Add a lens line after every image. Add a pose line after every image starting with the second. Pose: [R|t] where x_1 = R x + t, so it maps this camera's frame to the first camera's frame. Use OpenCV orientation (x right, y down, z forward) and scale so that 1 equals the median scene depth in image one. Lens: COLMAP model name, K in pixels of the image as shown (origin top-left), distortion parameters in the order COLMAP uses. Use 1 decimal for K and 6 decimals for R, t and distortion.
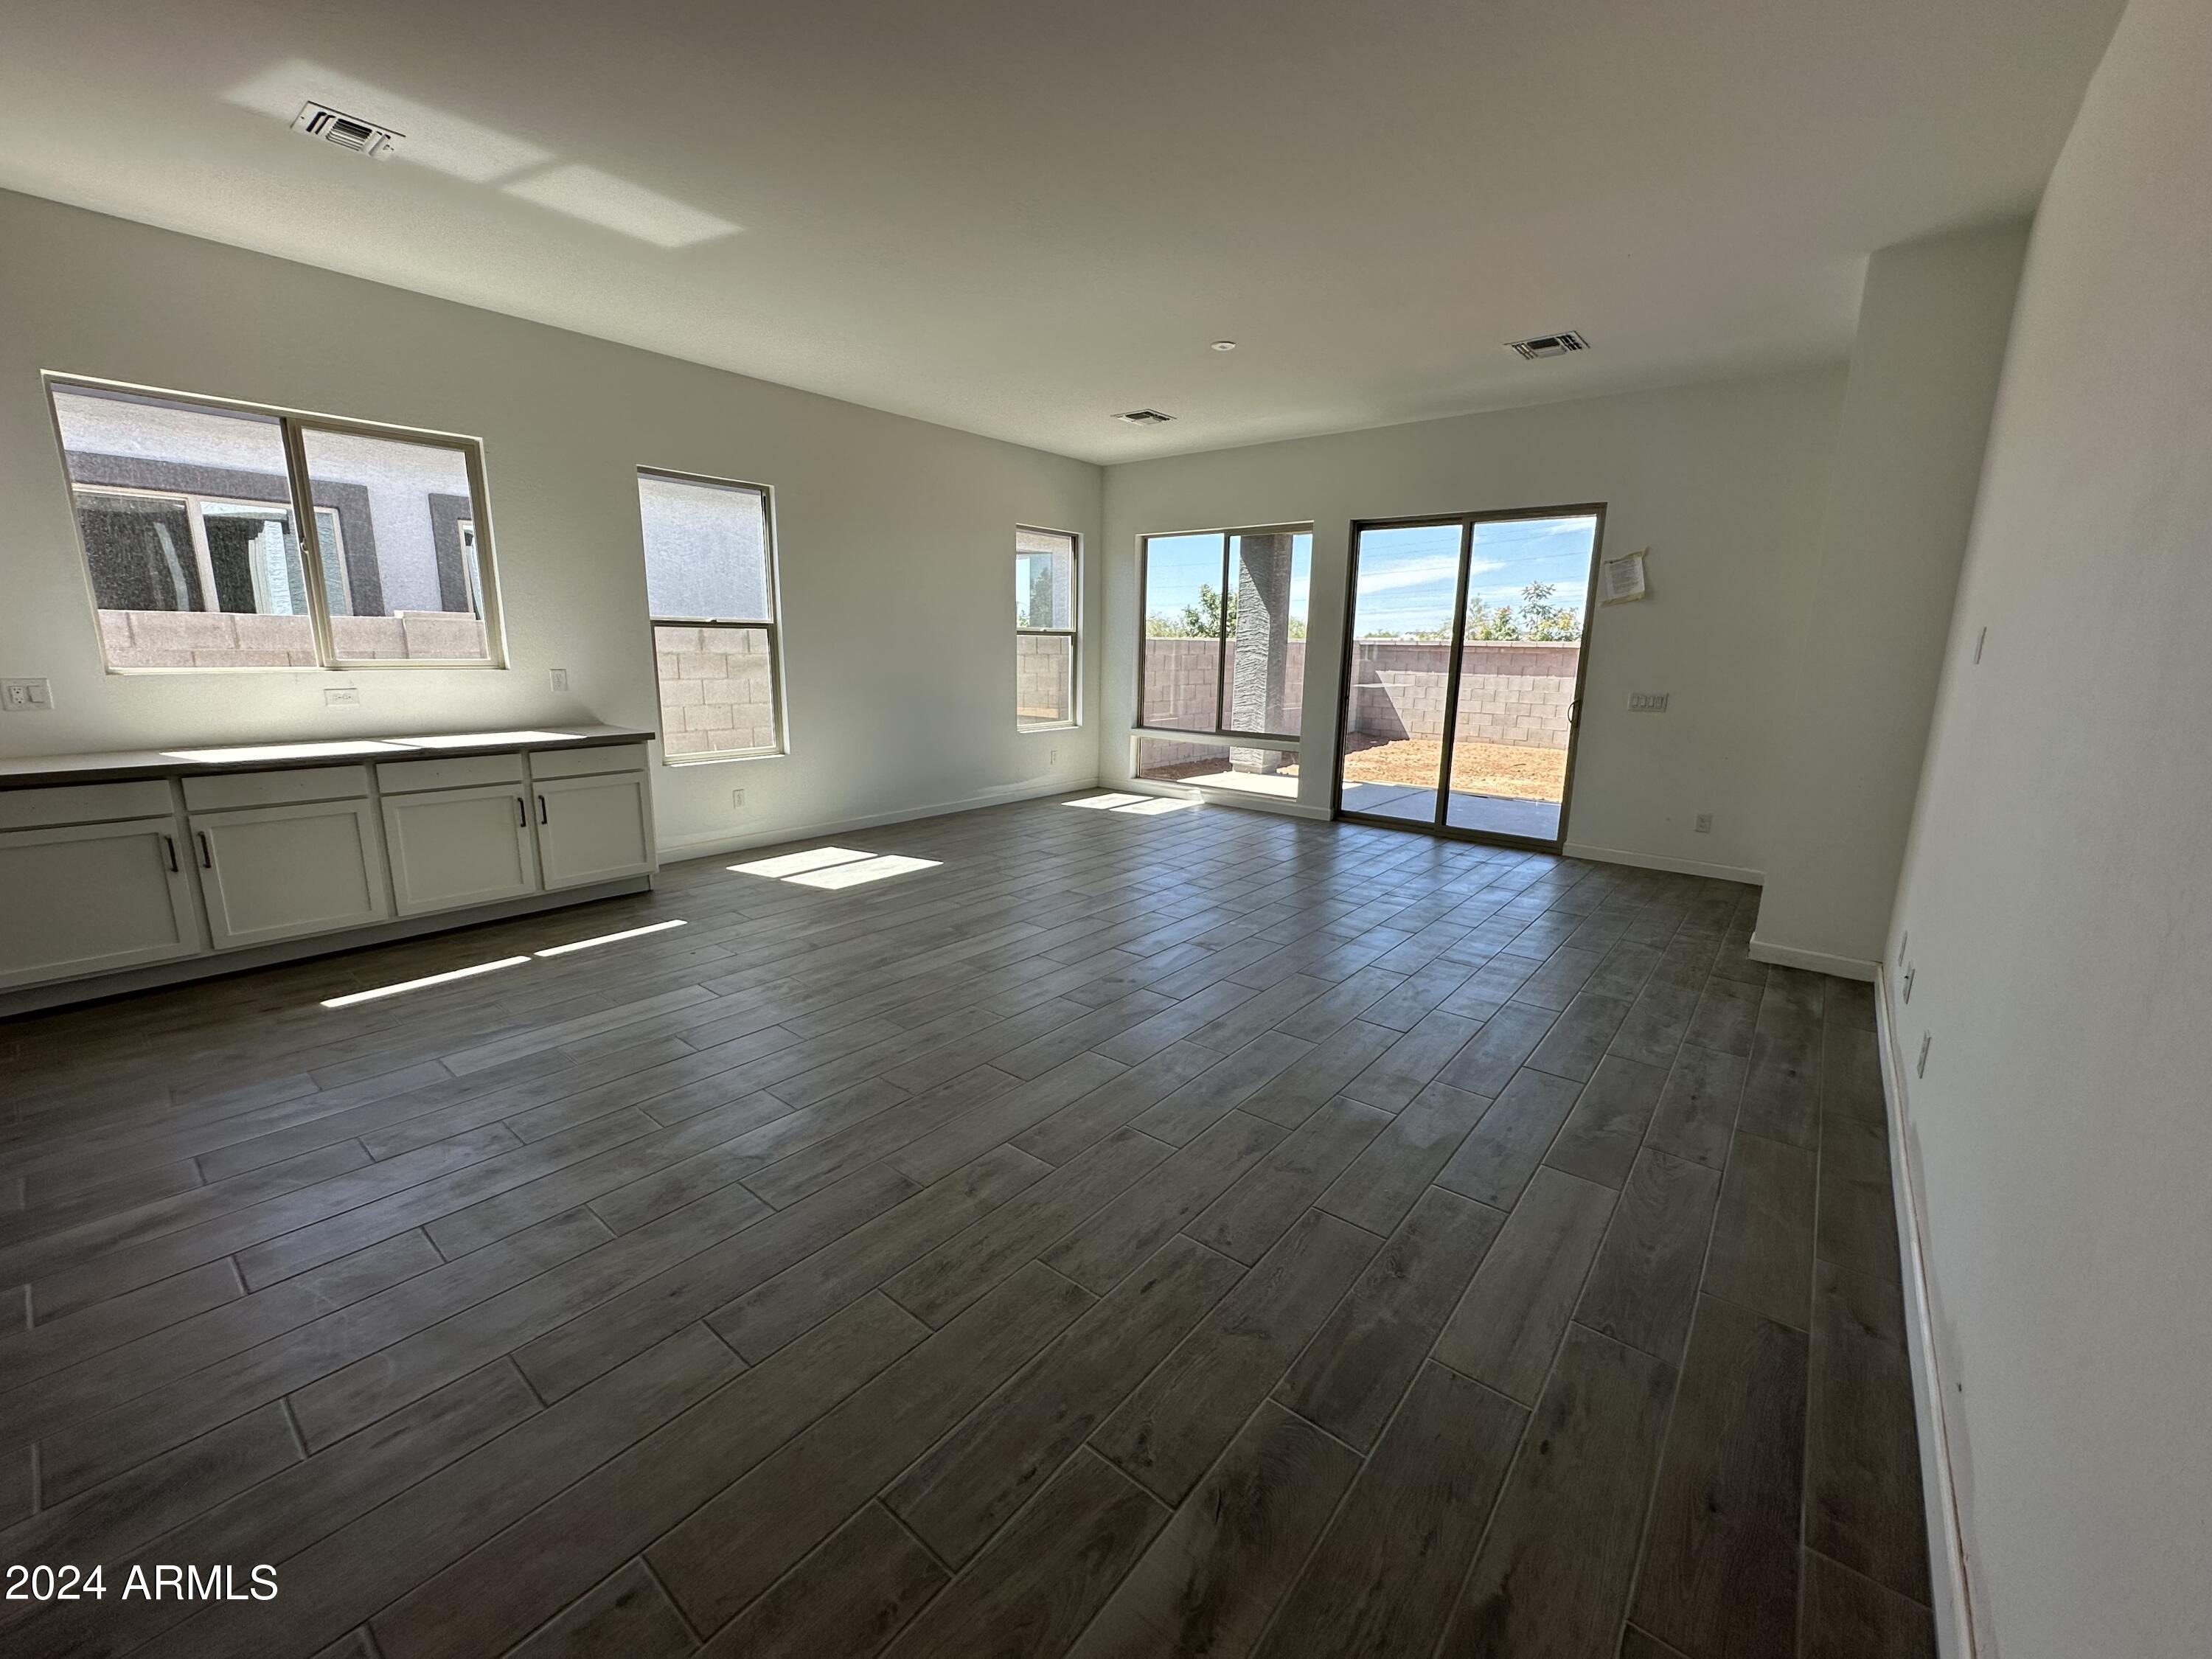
lens RADIAL K [[887.0, 0, 1106.4], [0, 887.0, 824.3], [0, 0, 1]] dist [-0.003944, 0.000521]
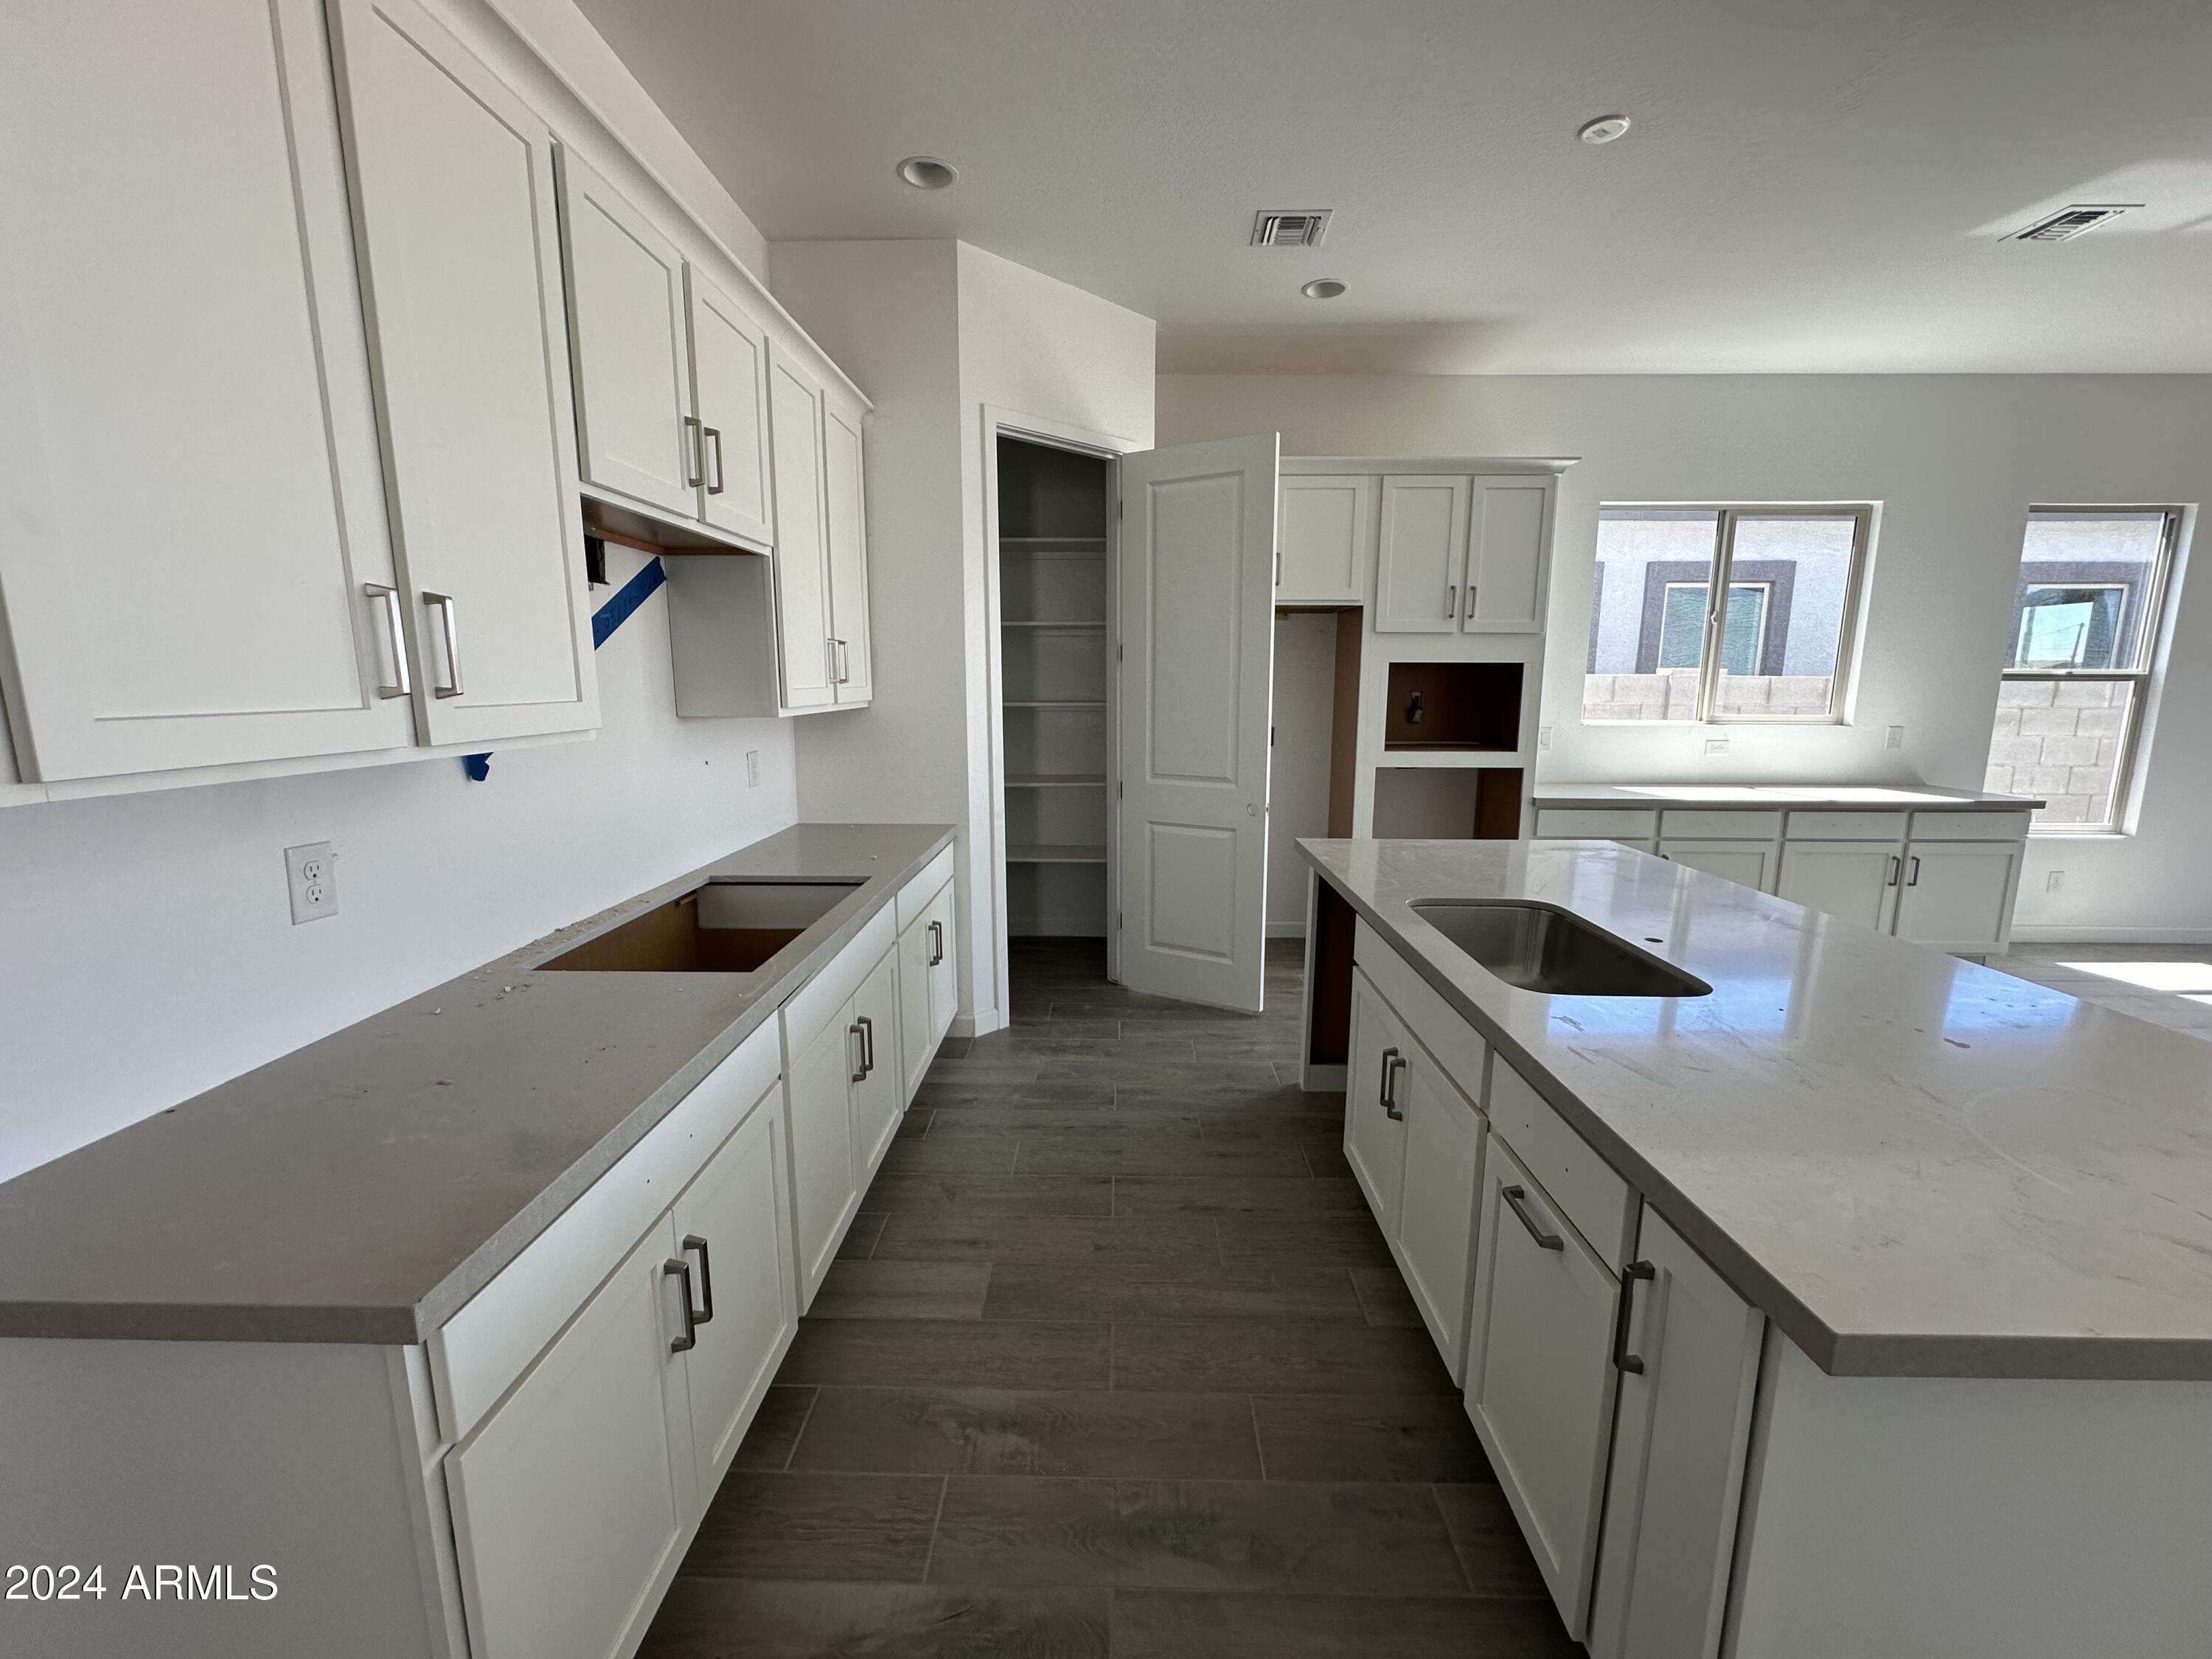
lens RADIAL K [[887.0, 0, 1106.4], [0, 887.0, 824.3], [0, 0, 1]] dist [-0.003944, 0.000521]
pose [[0.619172, 0.115080, -0.776777, -0.306881], [-0.150860, 0.988209, 0.026153, 0.028951], [0.770627, 0.100992, 0.629233, -0.212329]]
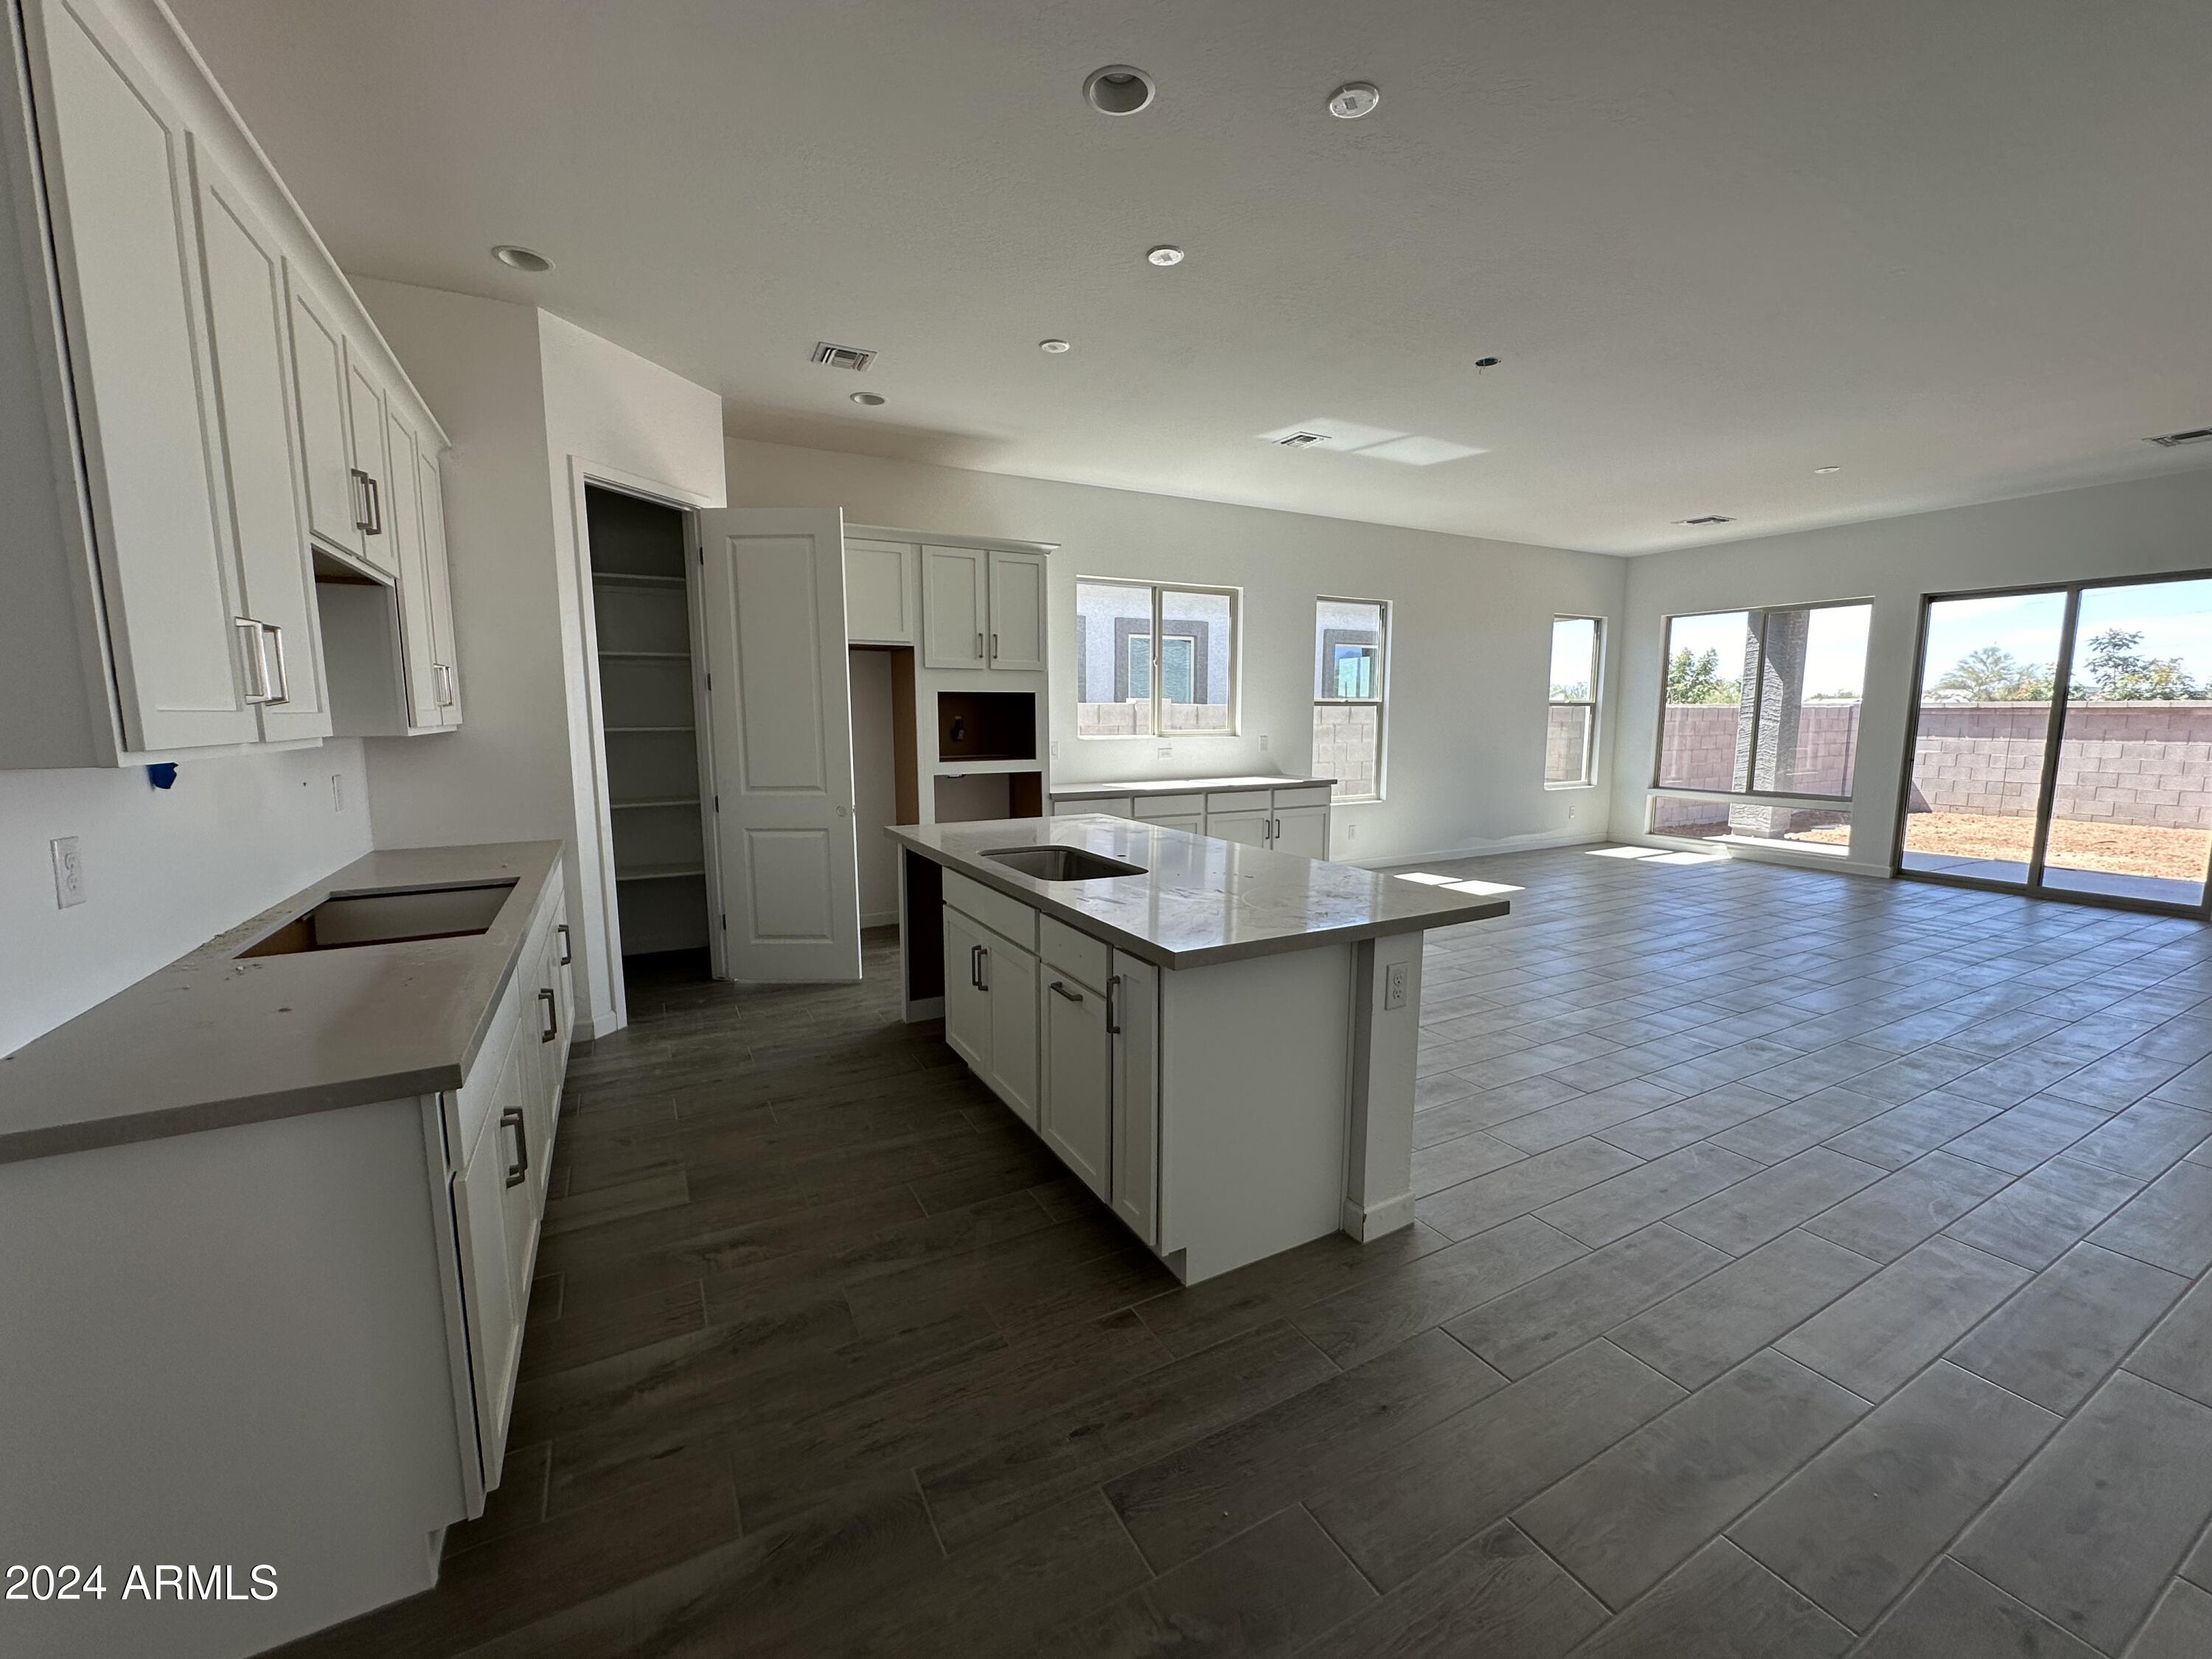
lens RADIAL K [[887.0, 0, 1106.4], [0, 887.0, 824.3], [0, 0, 1]] dist [-0.003944, 0.000521]
pose [[0.925459, 0.030390, -0.377628, -0.237945], [-0.059677, 0.996027, -0.066095, 0.065340], [0.374119, 0.083704, 0.923596, -0.347083]]
